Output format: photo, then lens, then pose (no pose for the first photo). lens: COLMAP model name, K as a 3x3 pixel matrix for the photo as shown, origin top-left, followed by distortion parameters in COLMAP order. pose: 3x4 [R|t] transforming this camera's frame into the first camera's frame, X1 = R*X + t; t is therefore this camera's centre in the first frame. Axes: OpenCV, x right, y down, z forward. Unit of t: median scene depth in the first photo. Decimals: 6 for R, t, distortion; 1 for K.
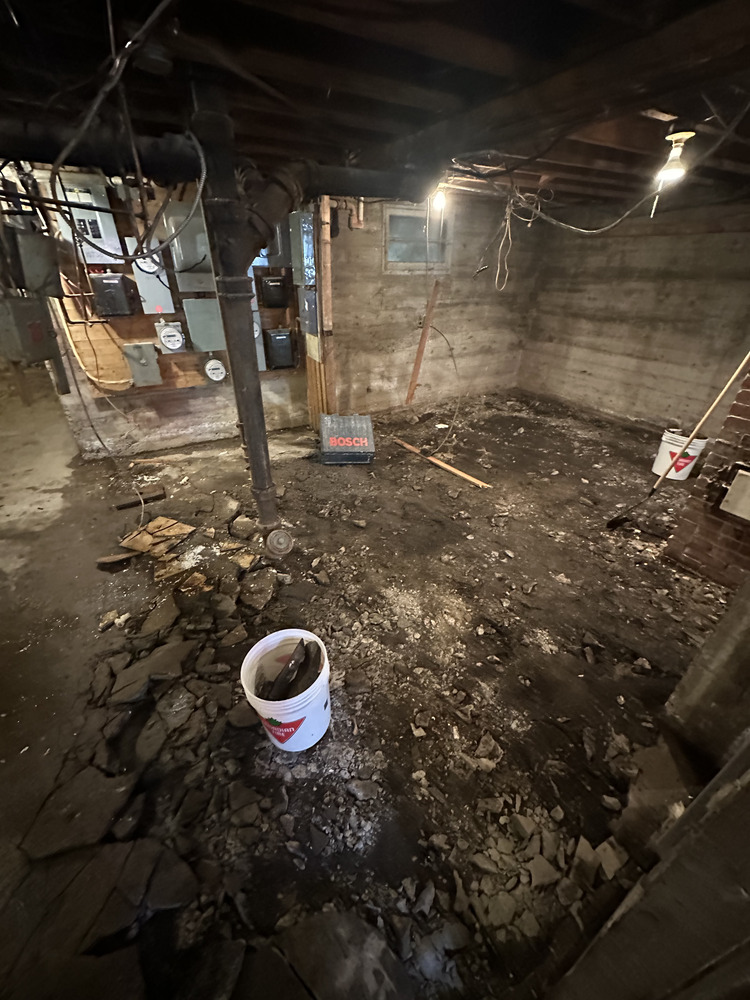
lens RADIAL K [[399.4, 0, 371.8], [0, 399.4, 500.0], [0, 0, 1]] dist [-0.001279, -0.000321]
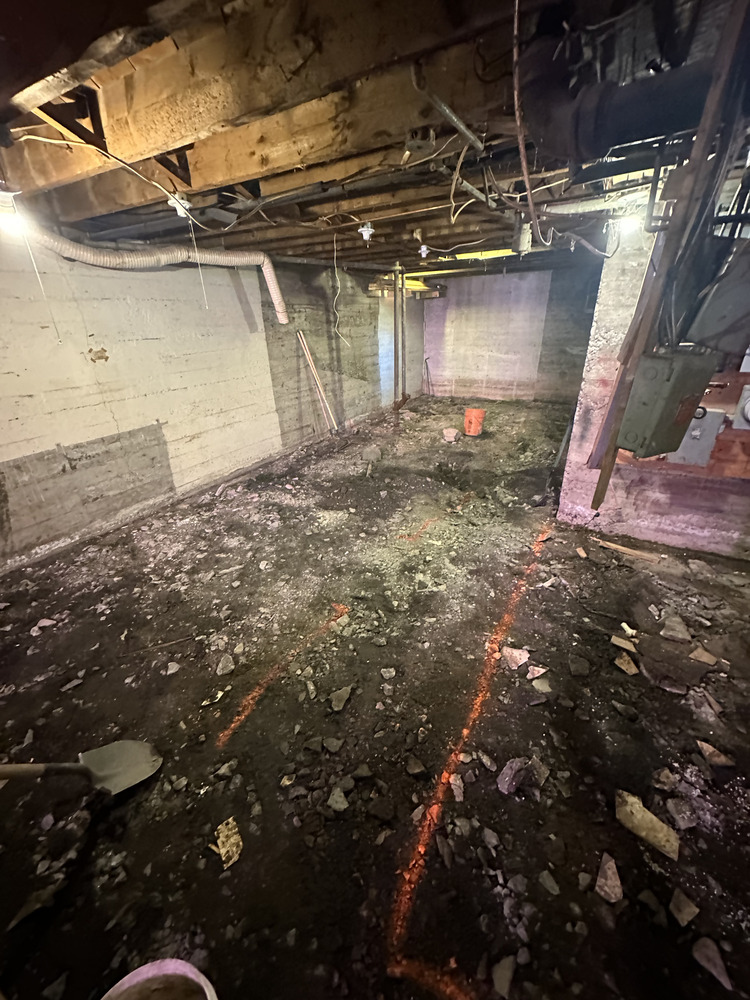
lens RADIAL K [[399.4, 0, 373.1], [0, 399.4, 500.5], [0, 0, 1]] dist [-0.001279, -0.000321]
pose [[0.509436, 0.342526, -0.789399, -0.217679], [-0.413673, 0.901890, 0.124374, -0.072061], [0.754553, 0.263193, 0.601149, 0.136155]]
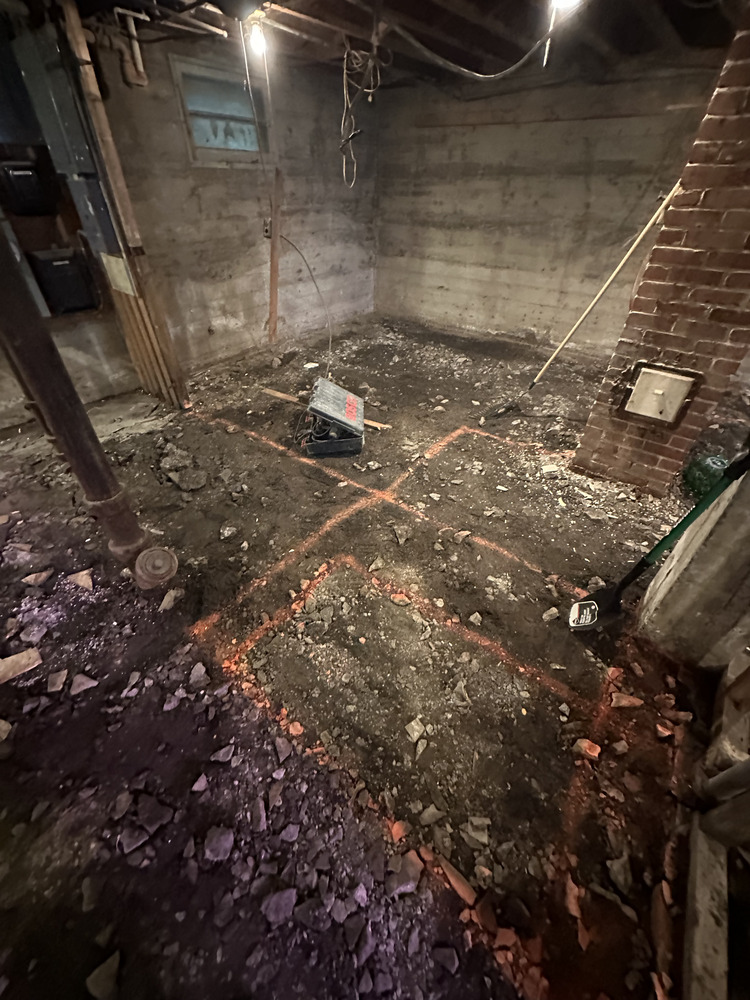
lens RADIAL K [[399.4, 0, 375.7], [0, 399.4, 499.7], [0, 0, 1]] dist [-0.001279, -0.000321]
pose [[0.918788, -0.239578, 0.313738, -0.040844], [0.193337, 0.966028, 0.171494, -0.028917], [-0.344166, -0.096909, 0.933894, 0.133802]]
